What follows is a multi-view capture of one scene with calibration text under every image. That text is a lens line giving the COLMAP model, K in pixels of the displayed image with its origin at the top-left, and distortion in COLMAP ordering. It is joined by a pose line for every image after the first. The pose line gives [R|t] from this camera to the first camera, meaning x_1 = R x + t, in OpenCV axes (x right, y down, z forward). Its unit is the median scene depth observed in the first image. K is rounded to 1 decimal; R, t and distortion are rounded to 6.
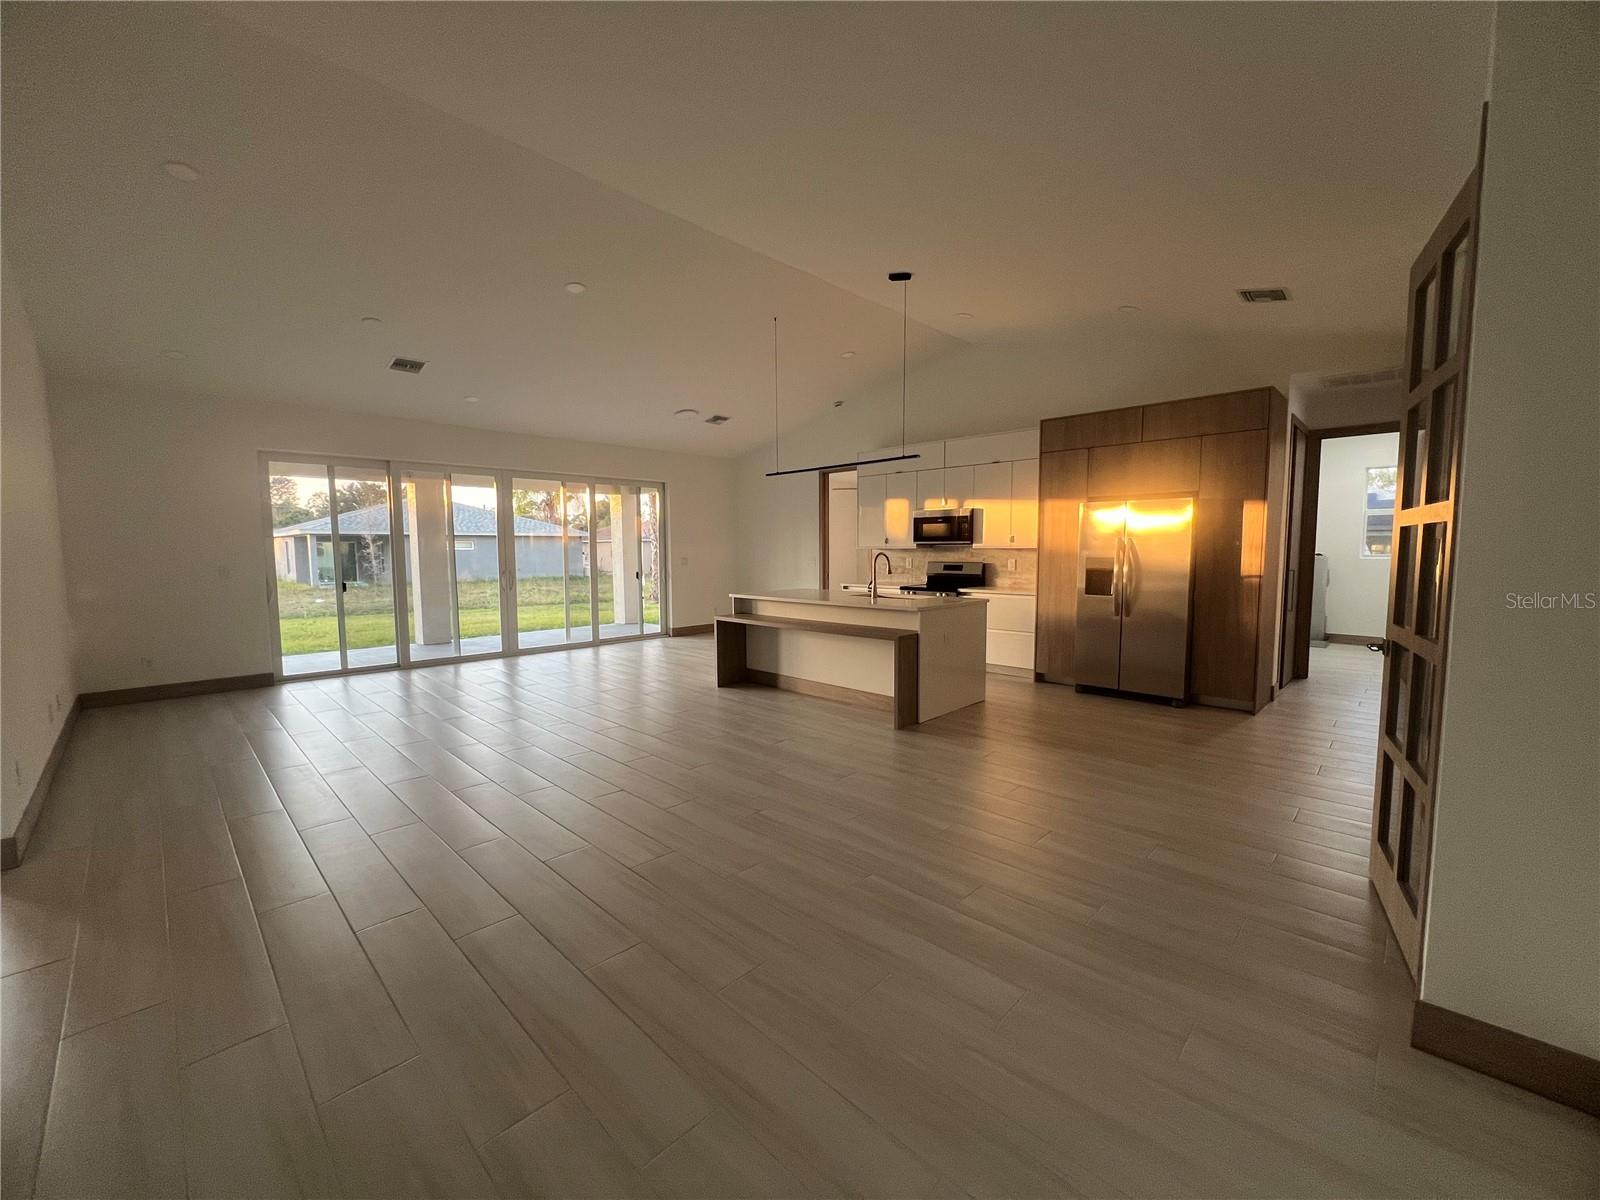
lens RADIAL K [[639.8, 0, 804.3], [0, 639.8, 600.0], [0, 0, 1]] dist [-0.003334, 0.001053]
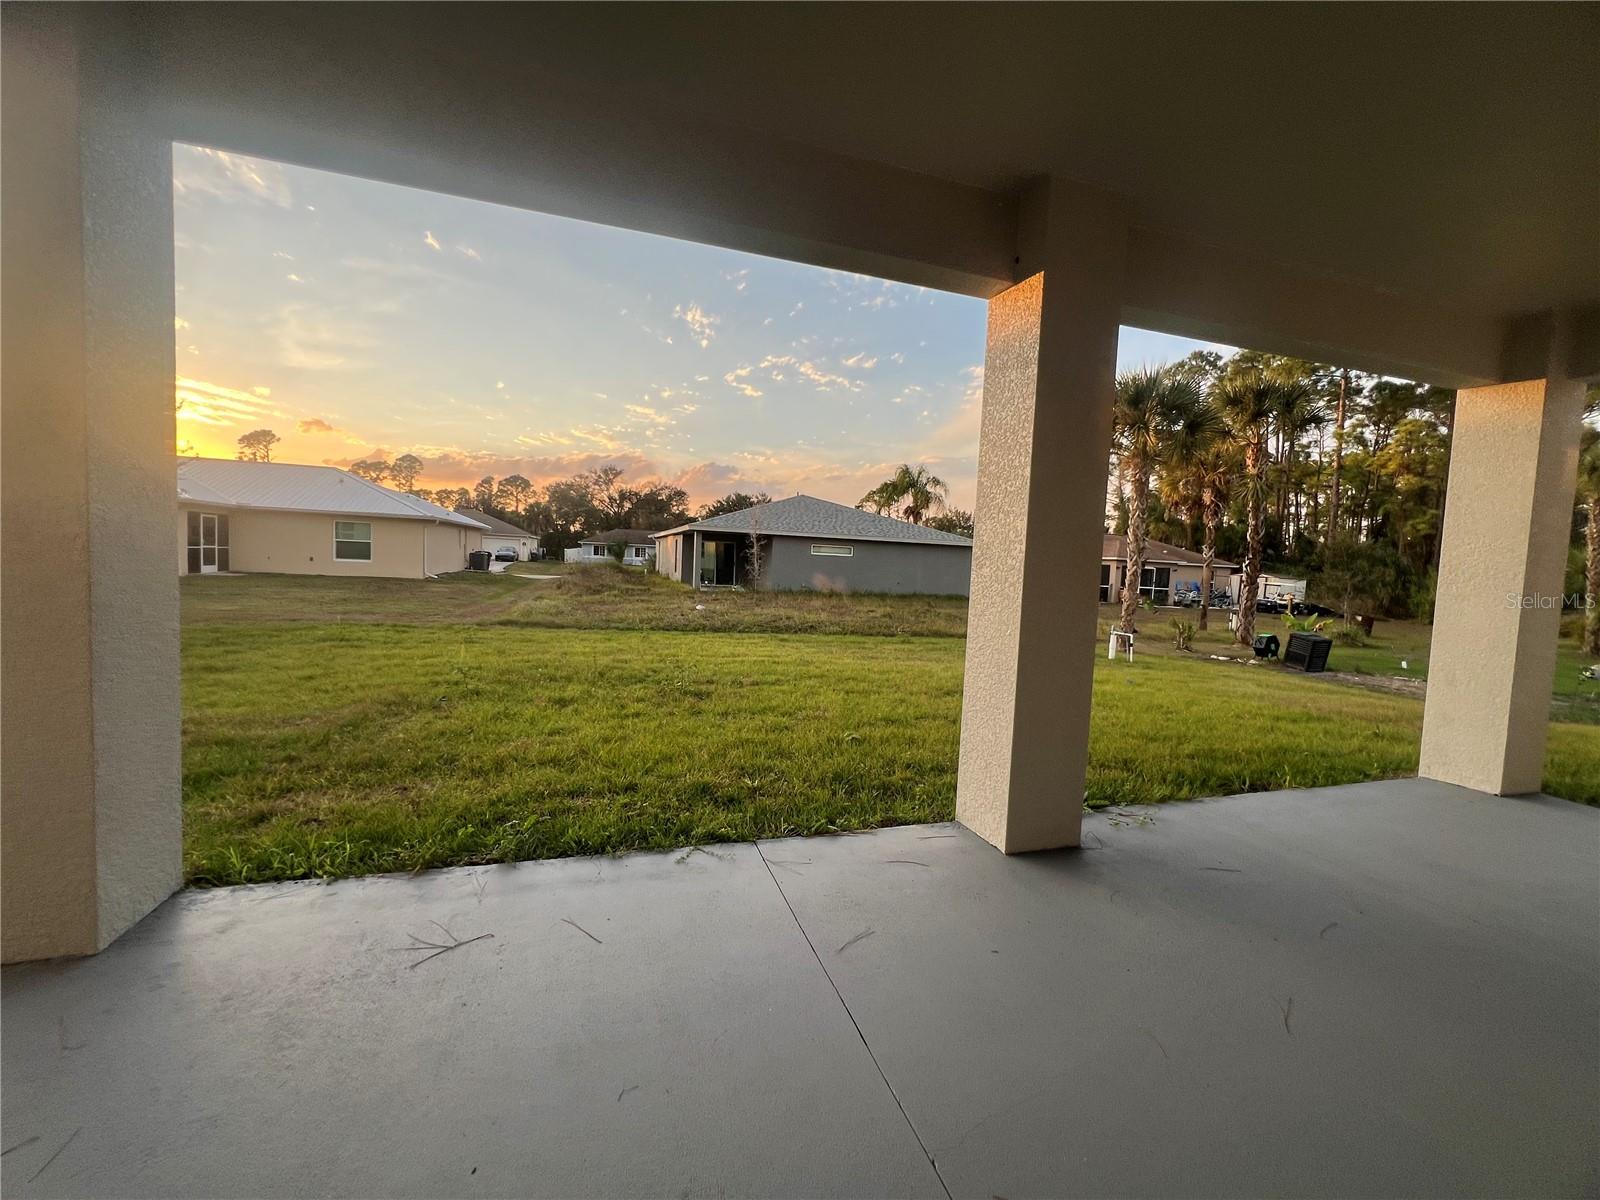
lens RADIAL K [[639.8, 0, 796.0], [0, 639.8, 594.3], [0, 0, 1]] dist [-0.003334, 0.001053]
pose [[0.877769, 0.074622, -0.473237, -0.758160], [-0.093279, 0.995511, -0.016039, -0.039431], [0.469915, 0.058222, 0.880789, 0.959311]]
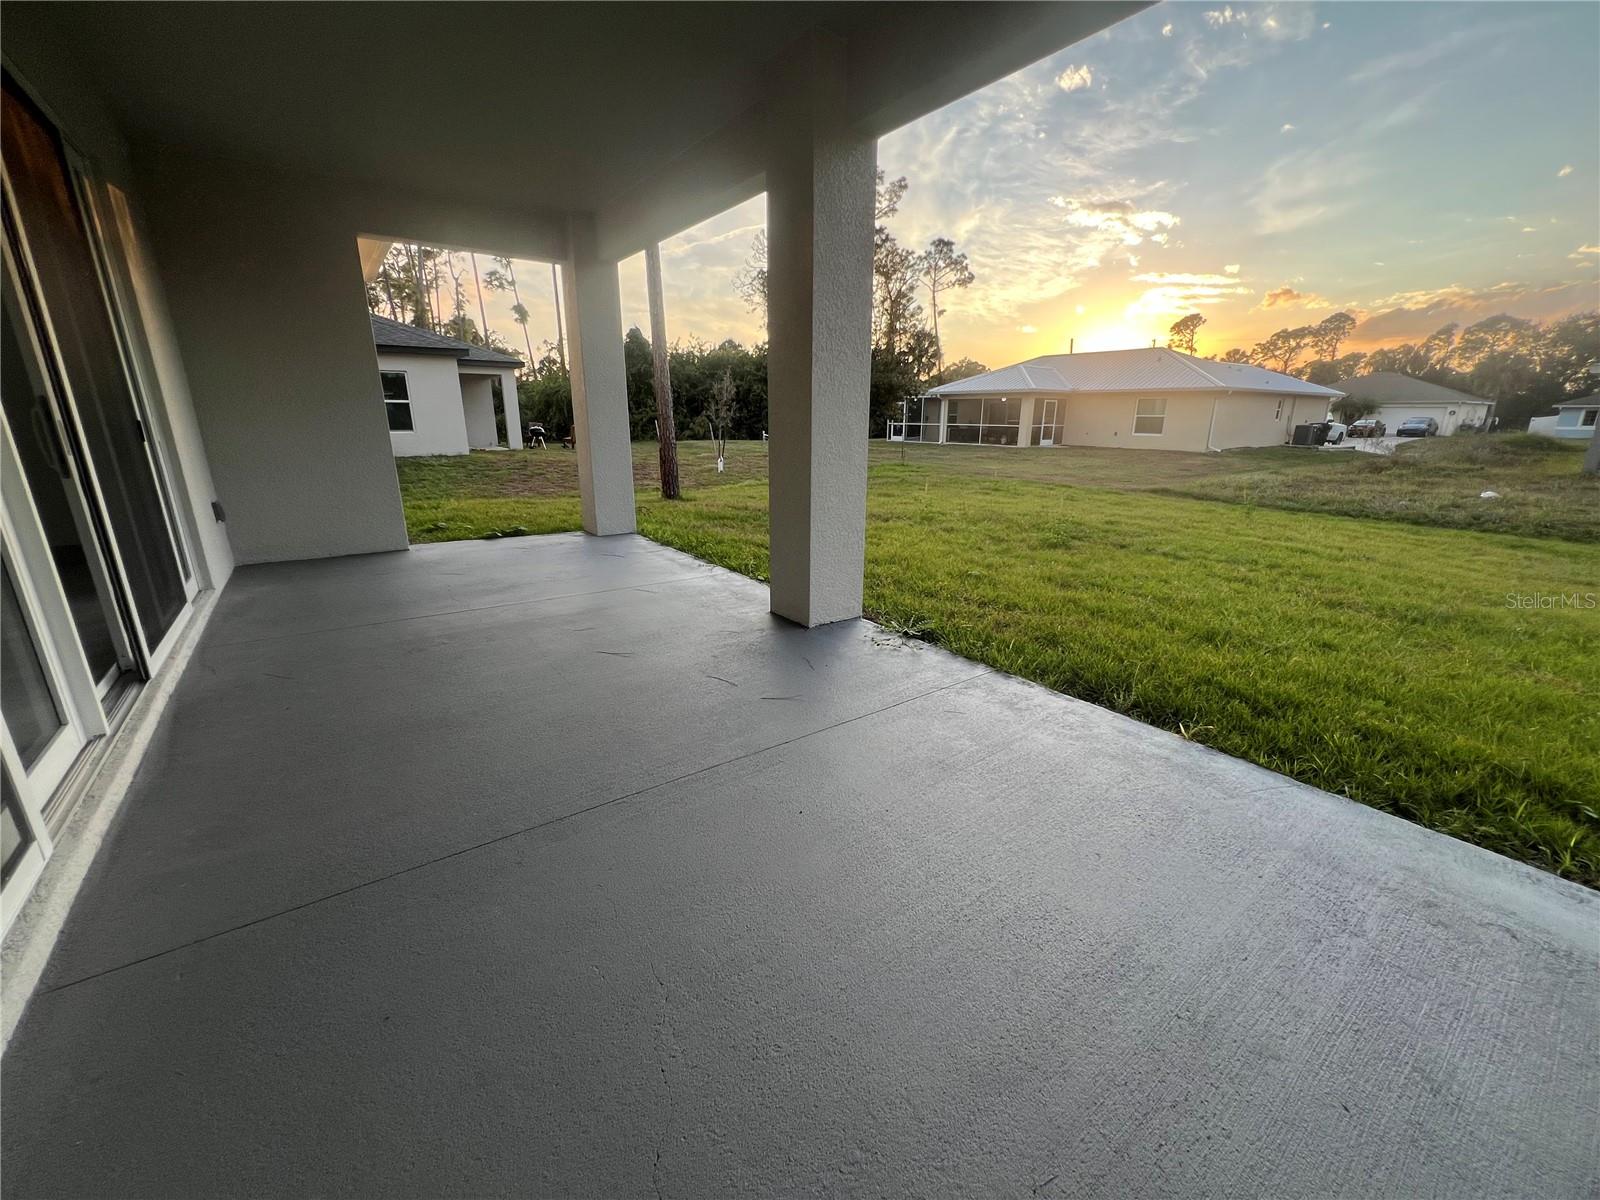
lens RADIAL K [[639.8, 0, 805.8], [0, 639.8, 611.6], [0, 0, 1]] dist [-0.003334, 0.001053]
pose [[-0.160824, 0.297987, -0.940925, -0.304259], [-0.086904, 0.945356, 0.314244, -0.075703], [0.983150, 0.132309, -0.126139, 1.470084]]
